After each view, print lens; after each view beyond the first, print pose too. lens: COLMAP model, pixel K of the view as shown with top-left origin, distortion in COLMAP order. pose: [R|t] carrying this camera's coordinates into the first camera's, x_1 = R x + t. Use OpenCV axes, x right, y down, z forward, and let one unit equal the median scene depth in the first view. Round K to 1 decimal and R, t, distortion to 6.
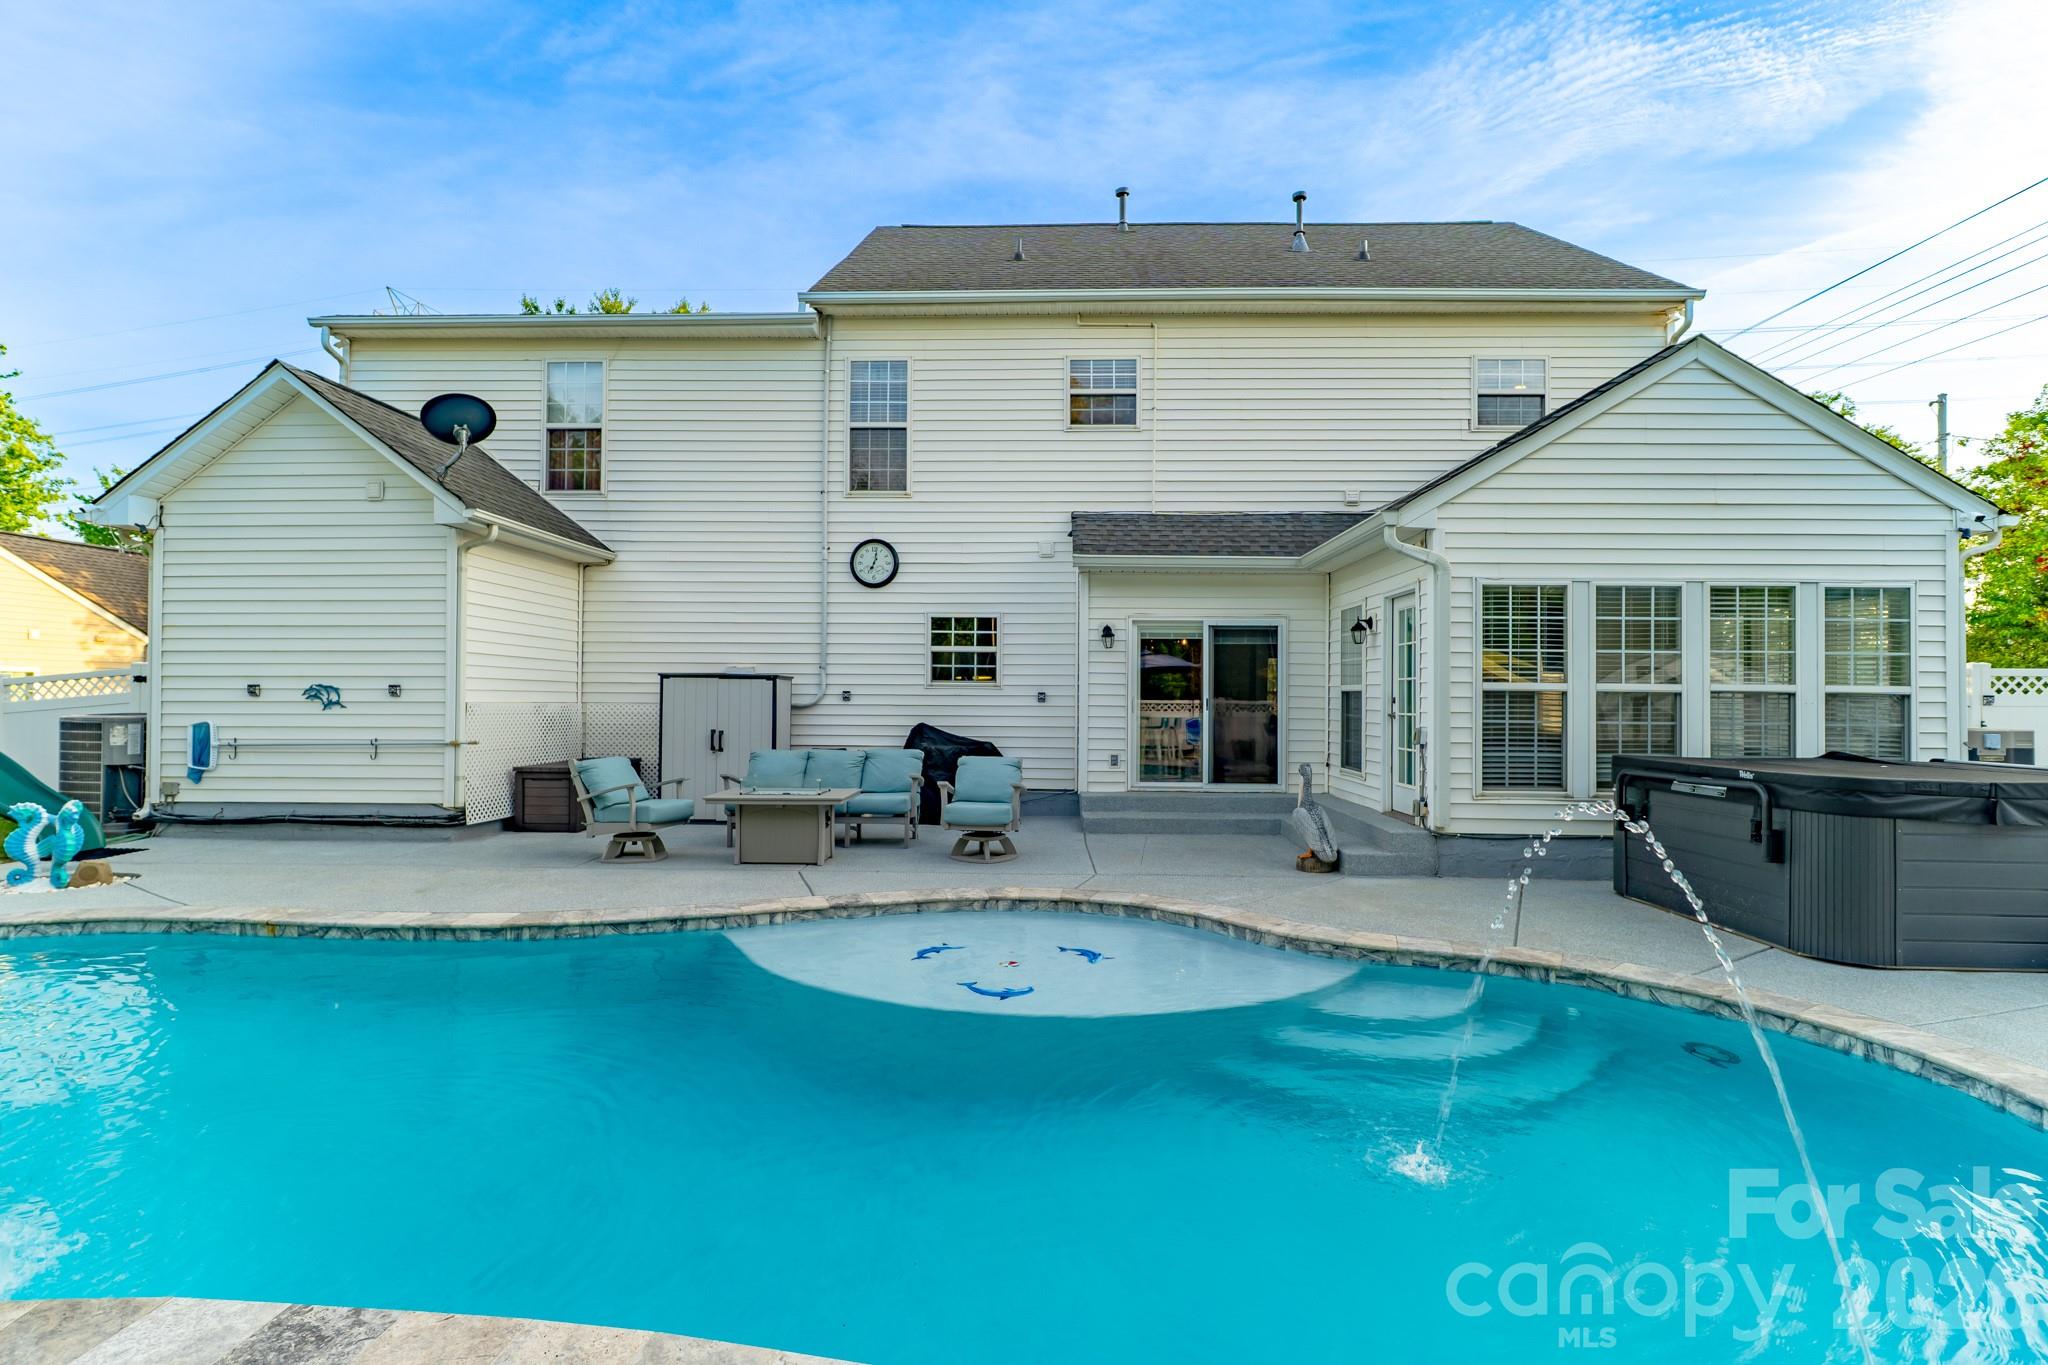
lens RADIAL K [[969.7, 0, 1024.0], [0, 969.7, 682.5], [0, 0, 1]] dist [-0.003731, -0.000267]
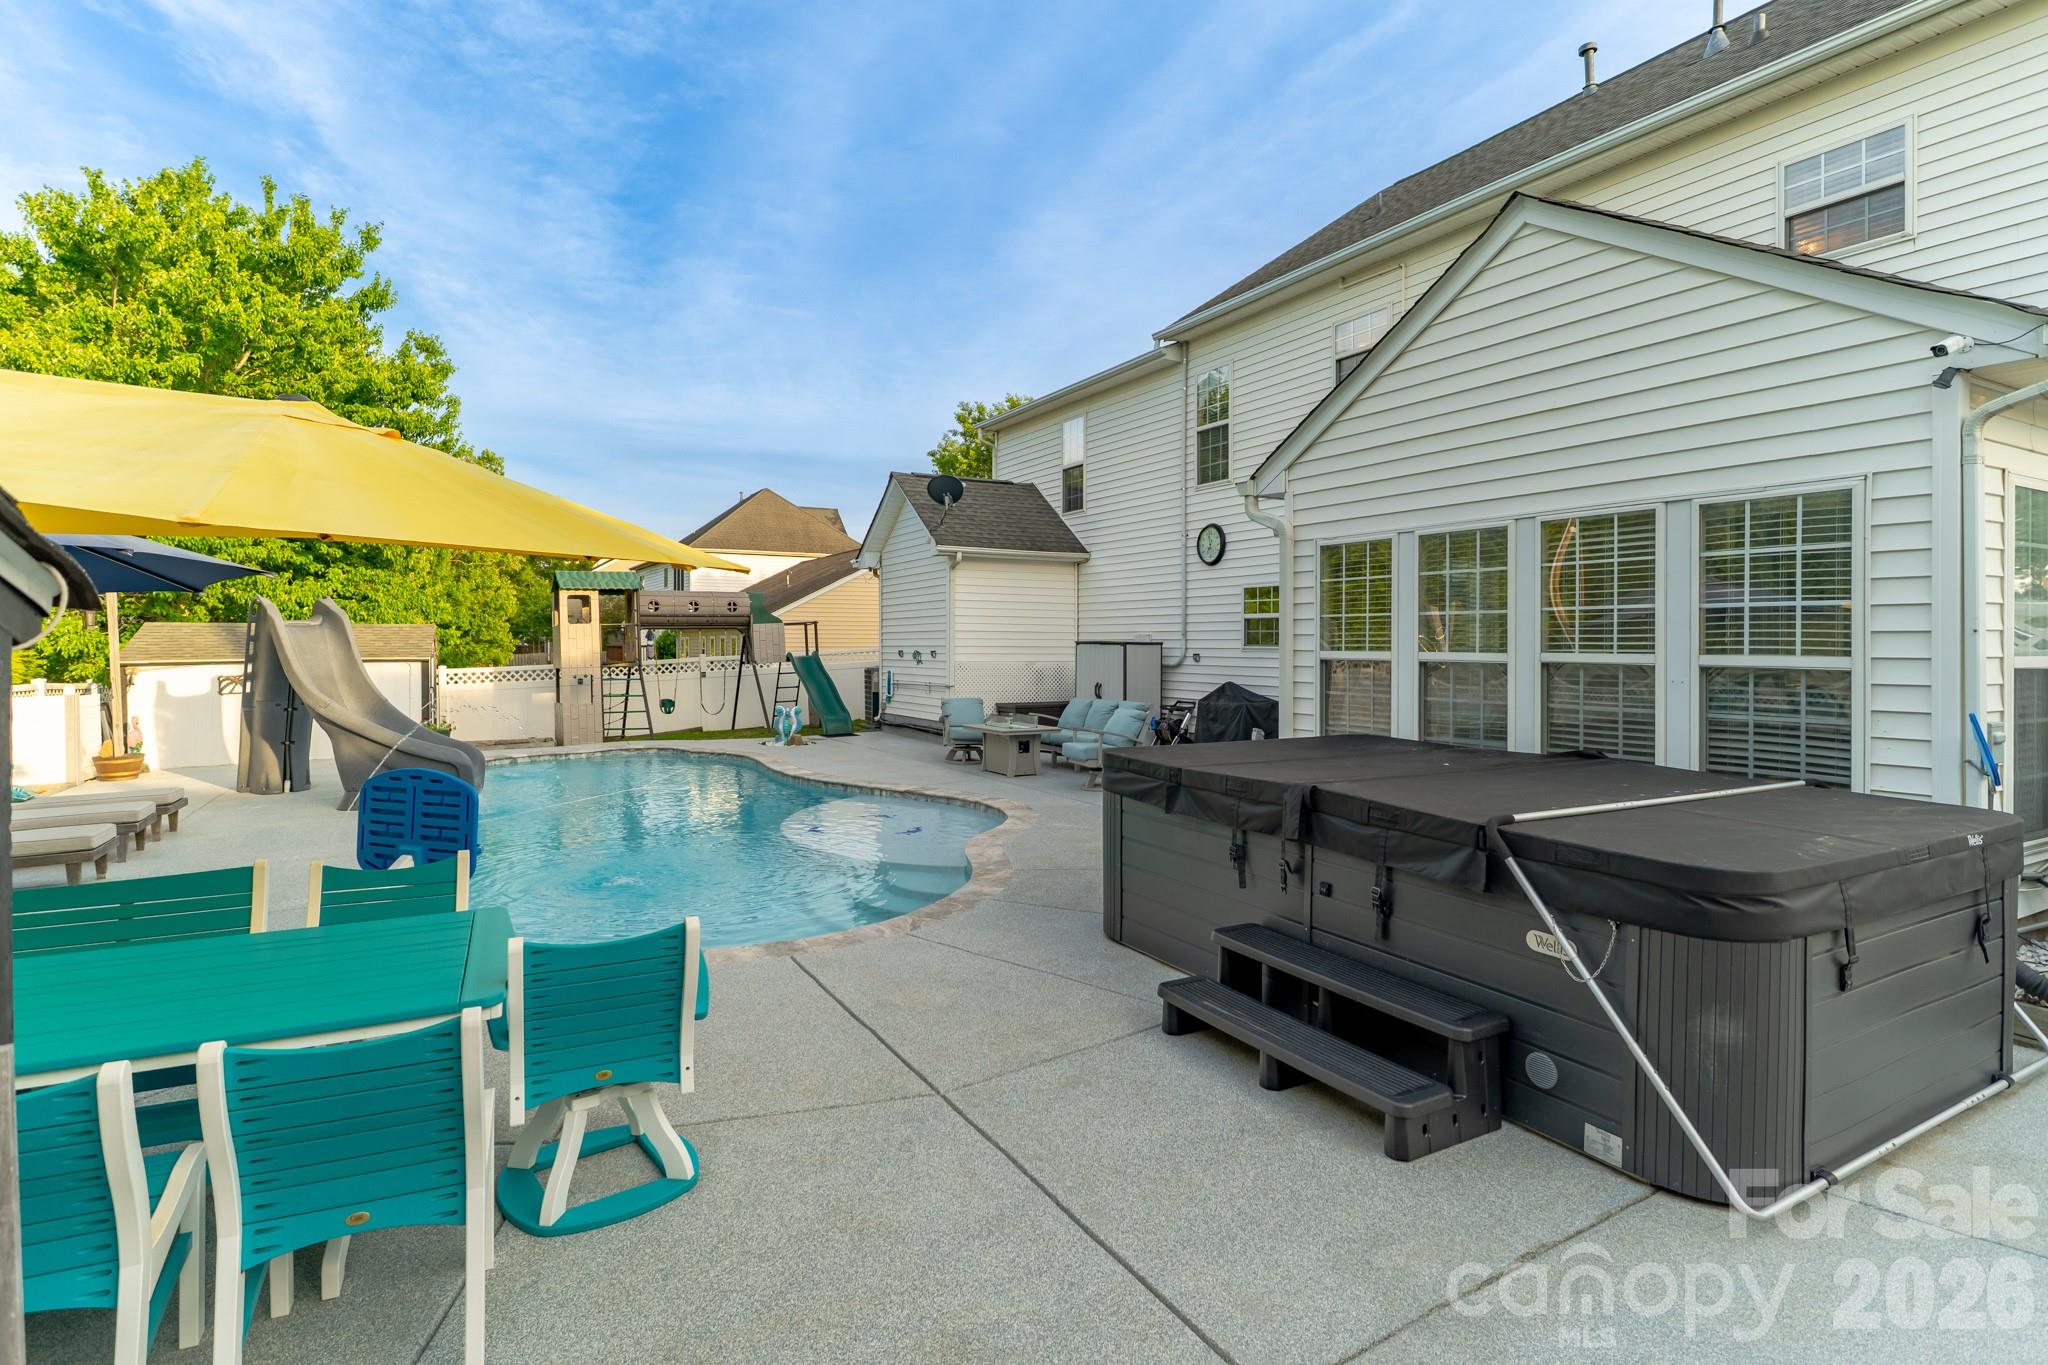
lens RADIAL K [[1038.0, 0, 1027.7], [0, 1038.0, 638.9], [0, 0, 1]] dist [0.002480, 0.000175]
pose [[0.513463, -0.010145, -0.858052, 0.851576], [0.014323, 0.999892, -0.003251, -0.008603], [0.857992, -0.010620, 0.513553, 0.176117]]
